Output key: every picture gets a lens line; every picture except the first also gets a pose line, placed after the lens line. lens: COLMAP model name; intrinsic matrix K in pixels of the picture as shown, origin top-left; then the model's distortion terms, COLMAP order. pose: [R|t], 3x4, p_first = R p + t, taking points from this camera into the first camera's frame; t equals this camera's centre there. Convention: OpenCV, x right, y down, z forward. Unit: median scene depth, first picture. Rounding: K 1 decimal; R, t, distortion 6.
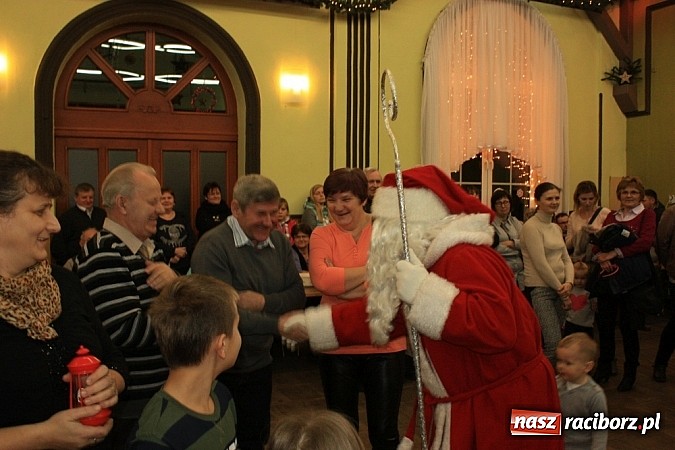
lens RADIAL K [[632.0, 0, 337.5], [0, 632.0, 225.0], [0, 0, 1]] dist [-0.104886, 0.009005]
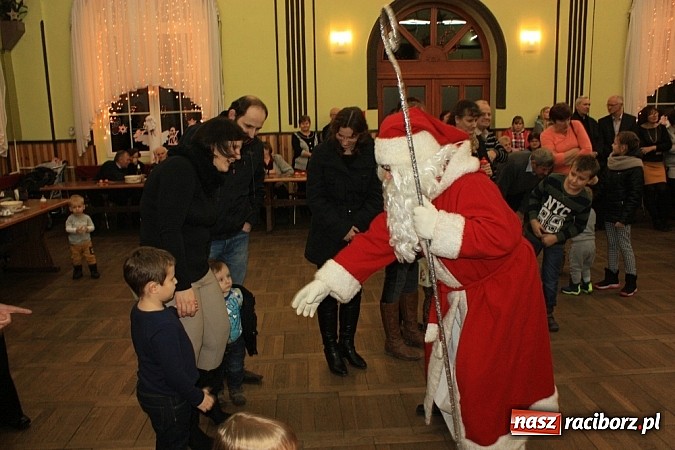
lens RADIAL K [[571.8, 0, 335.1], [0, 571.8, 229.0], [0, 0, 1]] dist [-0.161370, 0.149583]
pose [[0.931529, 0.050210, -0.360184, -0.004894], [0.005930, 0.988194, 0.153092, 0.014858], [0.363619, -0.144746, 0.920234, -0.401678]]
